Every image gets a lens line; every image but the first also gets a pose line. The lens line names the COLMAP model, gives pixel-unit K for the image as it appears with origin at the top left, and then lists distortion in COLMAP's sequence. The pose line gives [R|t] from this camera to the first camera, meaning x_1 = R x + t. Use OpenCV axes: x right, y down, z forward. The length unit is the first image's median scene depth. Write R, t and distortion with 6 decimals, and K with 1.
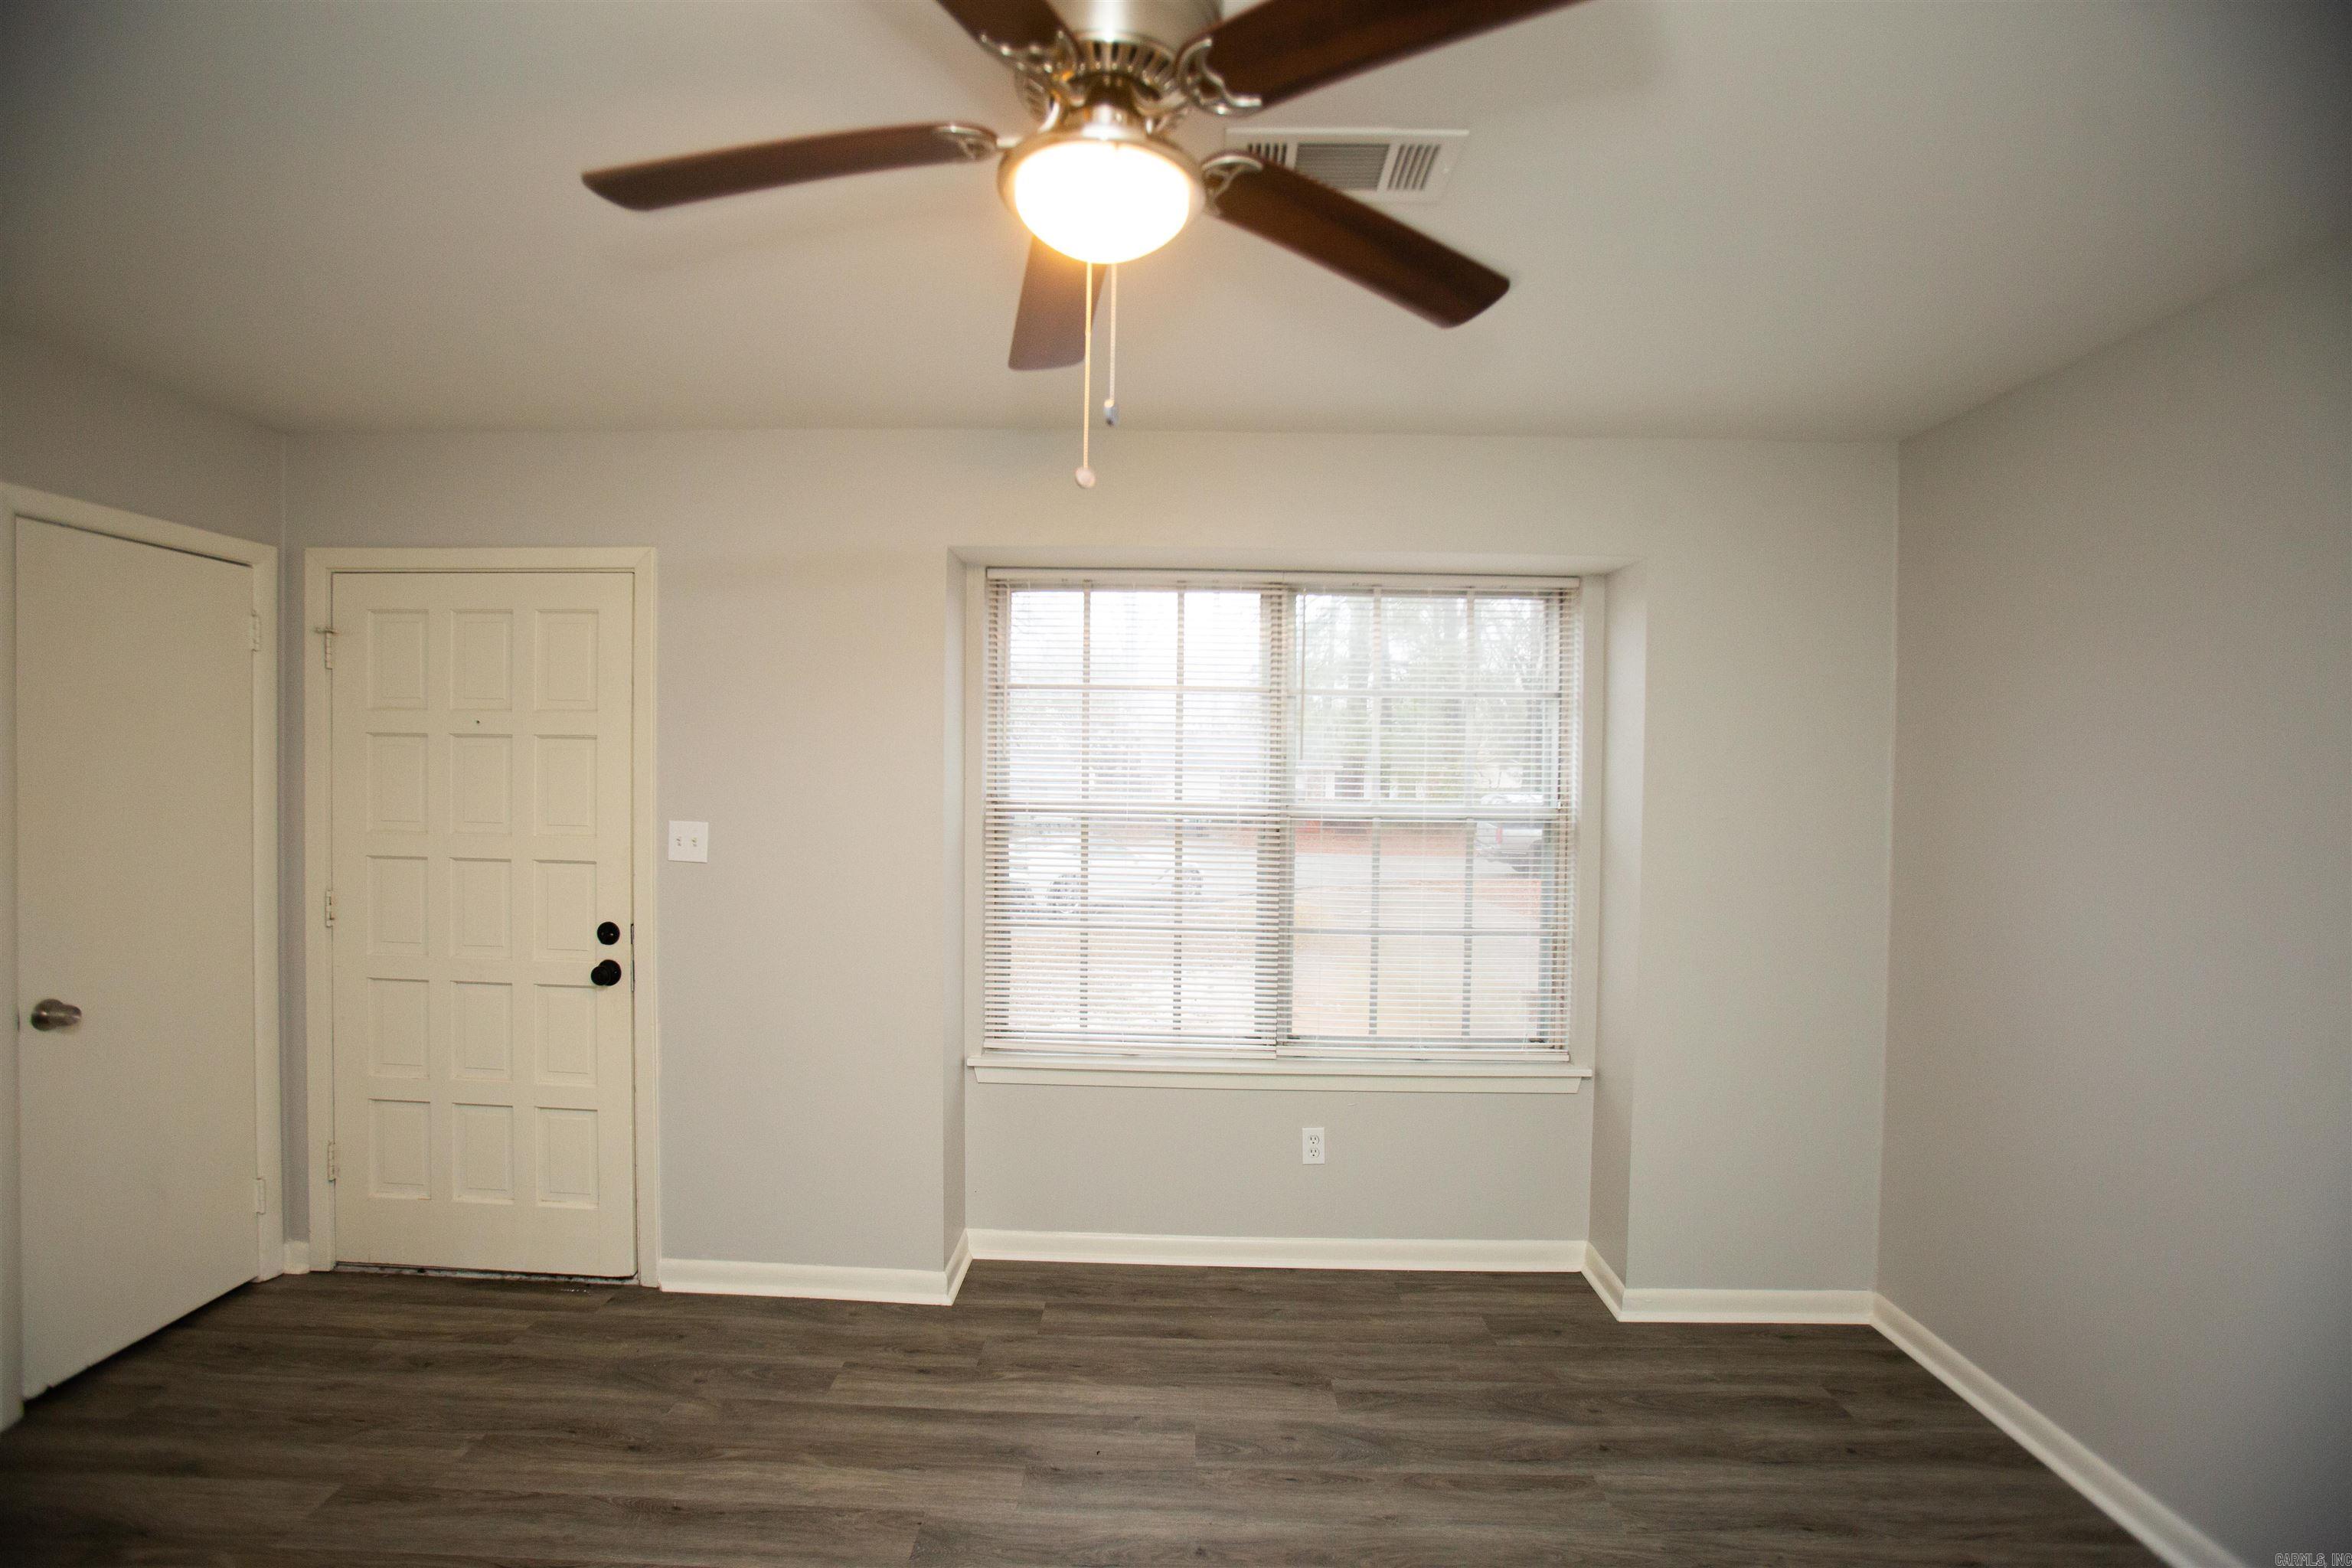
lens RADIAL K [[1103.8, 0, 1164.3], [0, 1103.8, 784.9], [0, 0, 1]] dist [-0.059650, 0.022068]
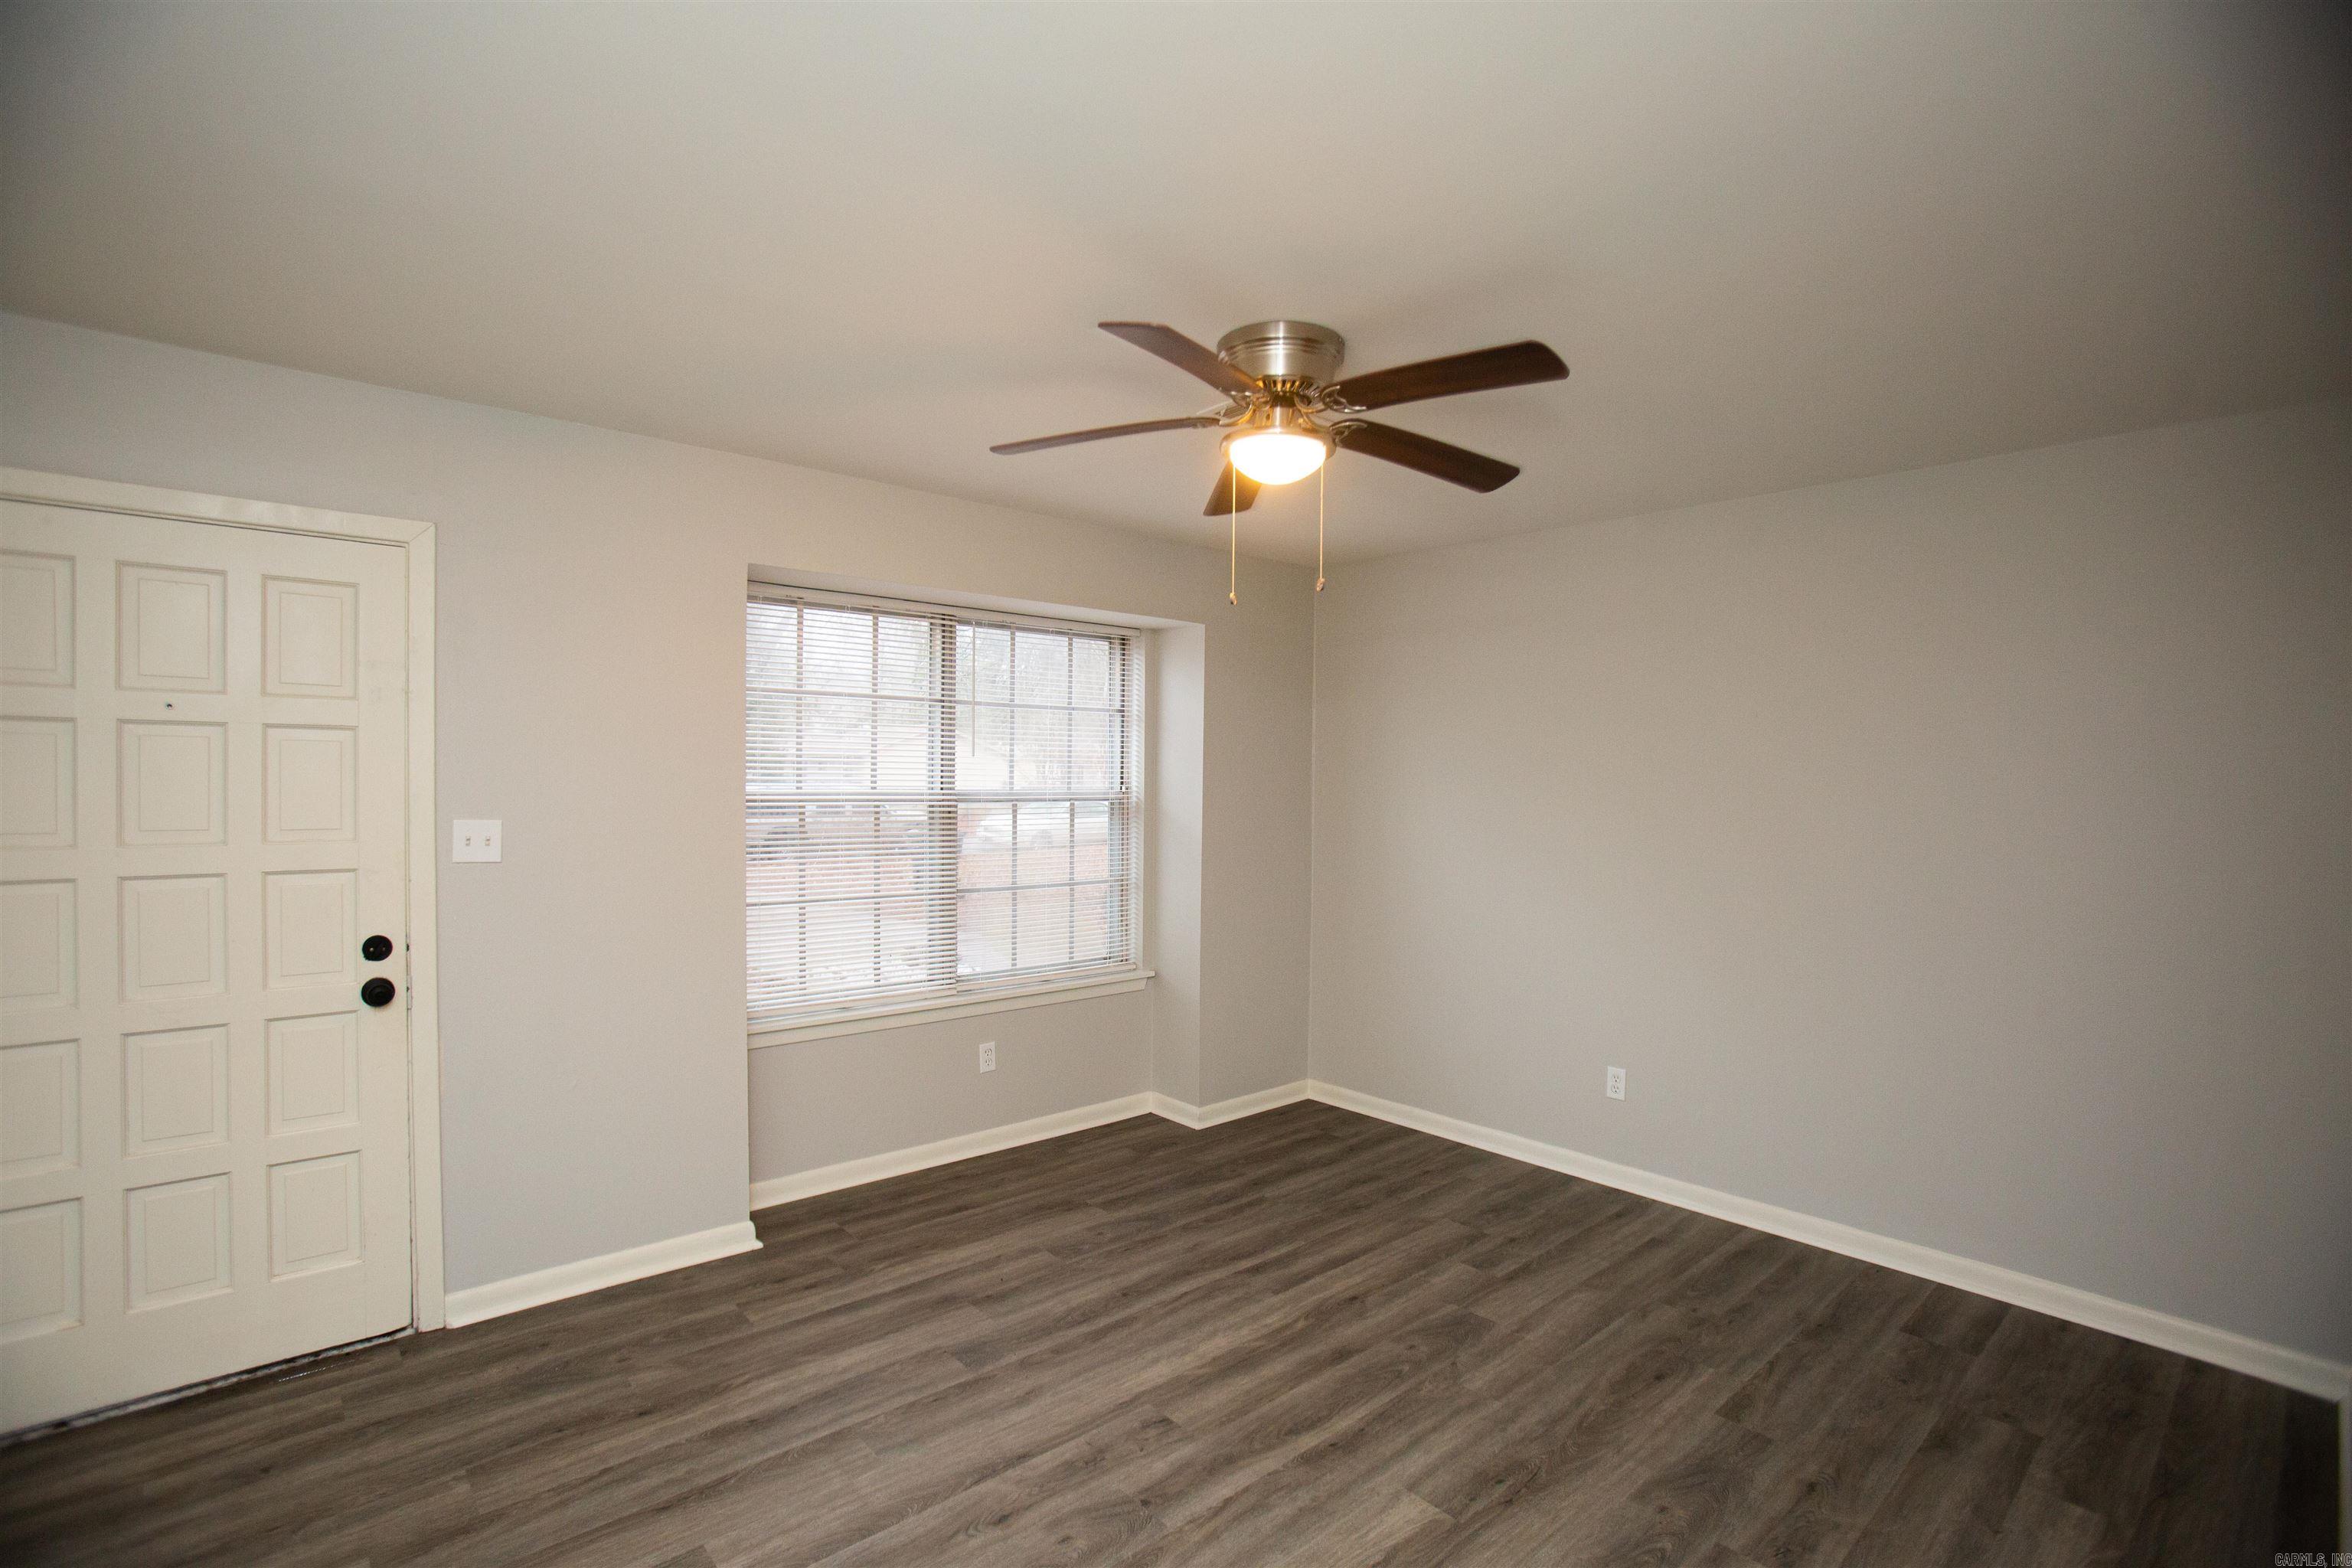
lens RADIAL K [[1103.8, 0, 1177.0], [0, 1103.8, 772.4], [0, 0, 1]] dist [-0.059650, 0.022068]
pose [[0.724970, -0.005529, 0.688759, -0.677182], [0.007799, 0.999970, -0.000182, -0.002687], [-0.688737, 0.005503, 0.724991, -0.099259]]
